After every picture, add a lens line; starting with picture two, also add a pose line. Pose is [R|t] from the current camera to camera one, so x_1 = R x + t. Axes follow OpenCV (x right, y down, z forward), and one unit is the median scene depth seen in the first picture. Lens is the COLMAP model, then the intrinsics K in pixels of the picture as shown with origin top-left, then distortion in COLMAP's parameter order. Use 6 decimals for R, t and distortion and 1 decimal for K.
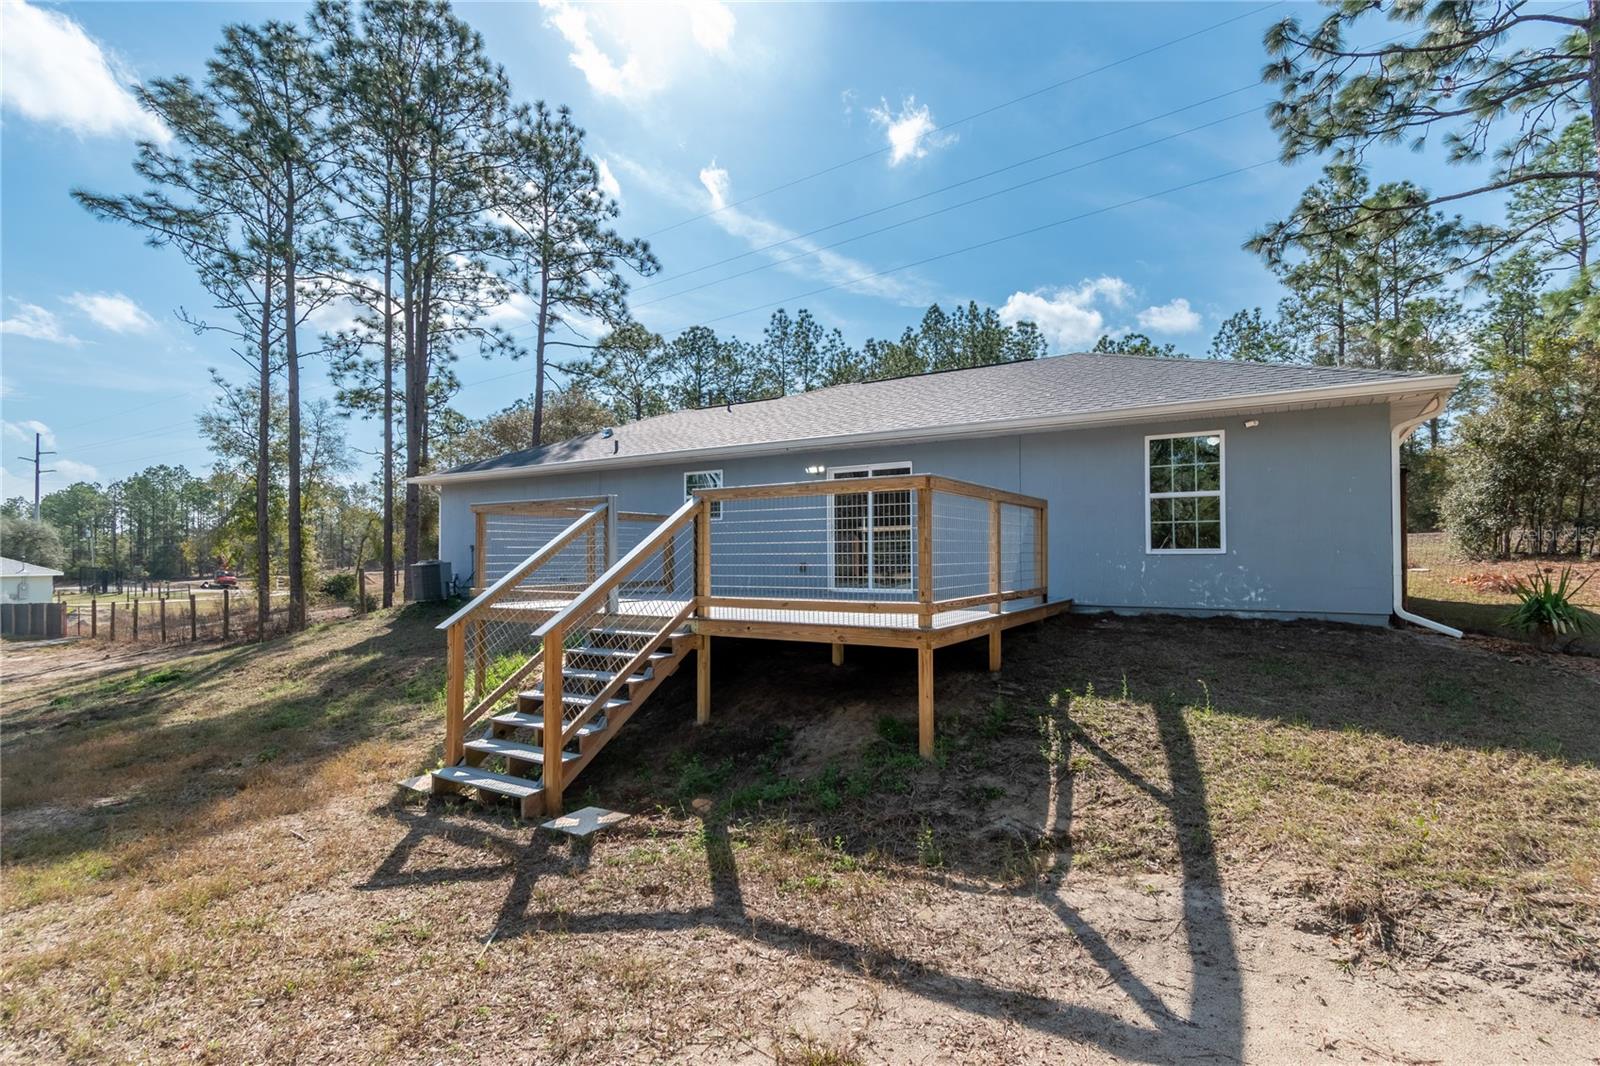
lens RADIAL K [[778.7, 0, 799.5], [0, 778.7, 545.3], [0, 0, 1]] dist [0.011373, -0.006045]
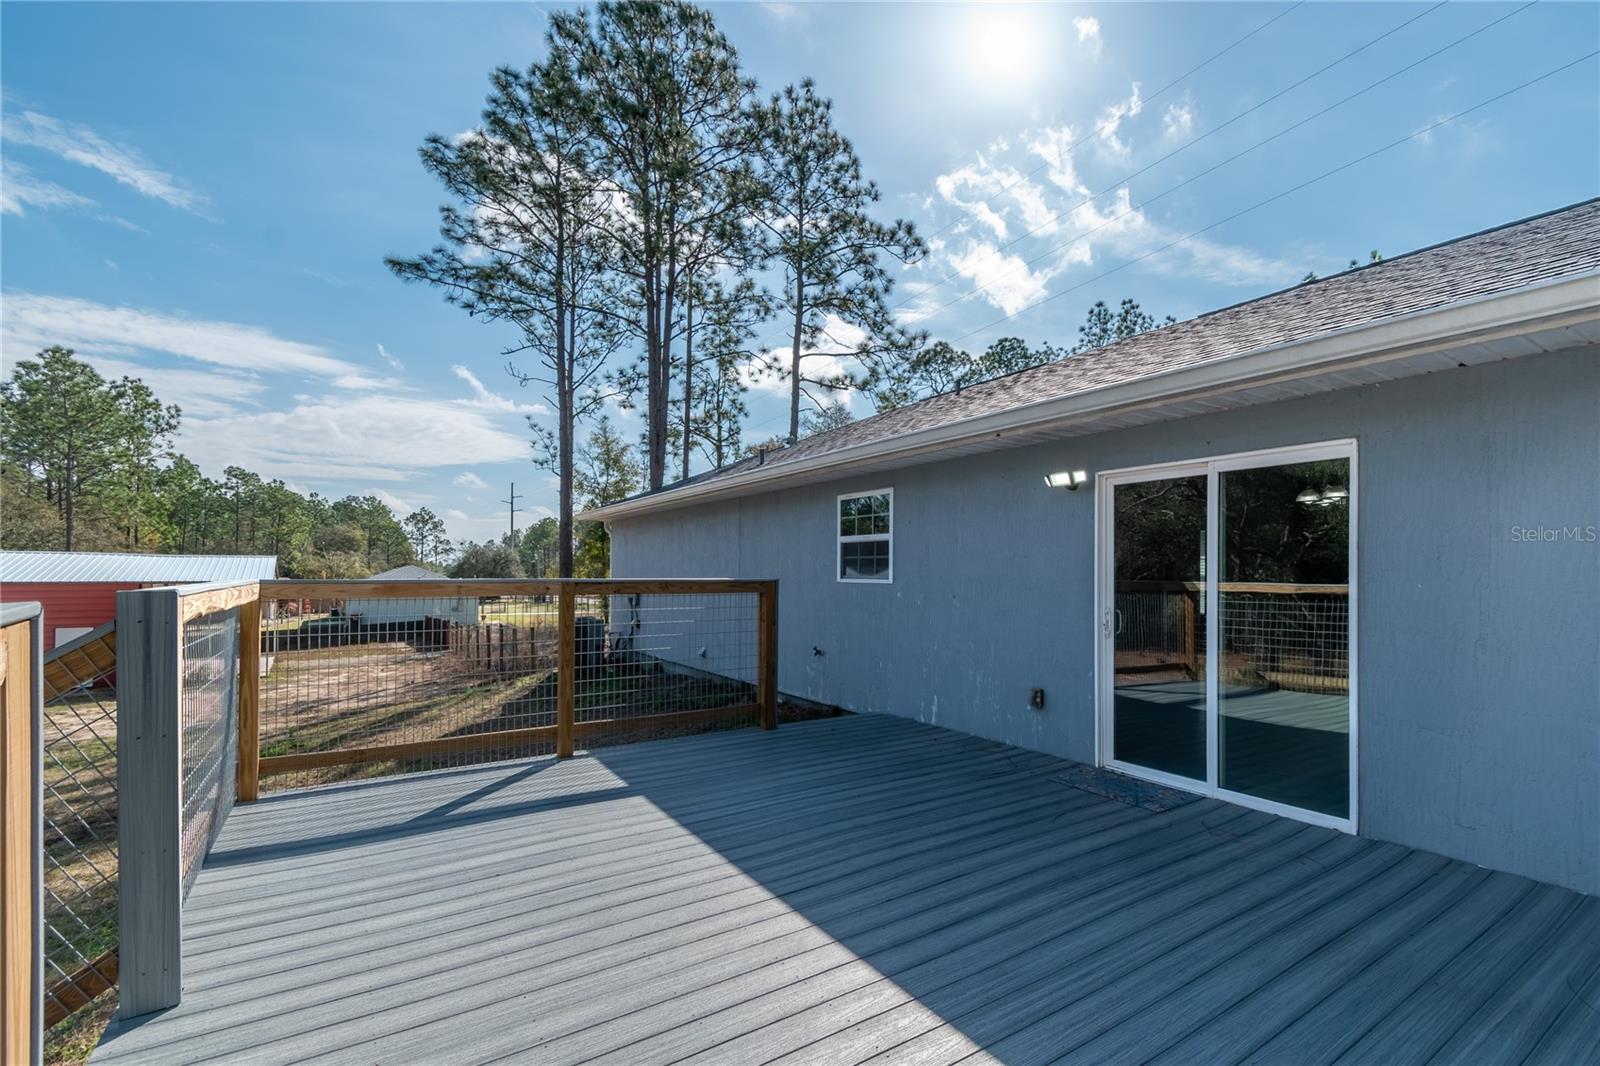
lens RADIAL K [[726.6, 0, 803.9], [0, 726.6, 554.0], [0, 0, 1]] dist [0.010580, 0.000123]
pose [[0.910298, -0.002818, -0.413944, 0.023092], [-0.002398, 0.999924, -0.012082, -0.020483], [0.413947, 0.011990, 0.910222, 0.235811]]
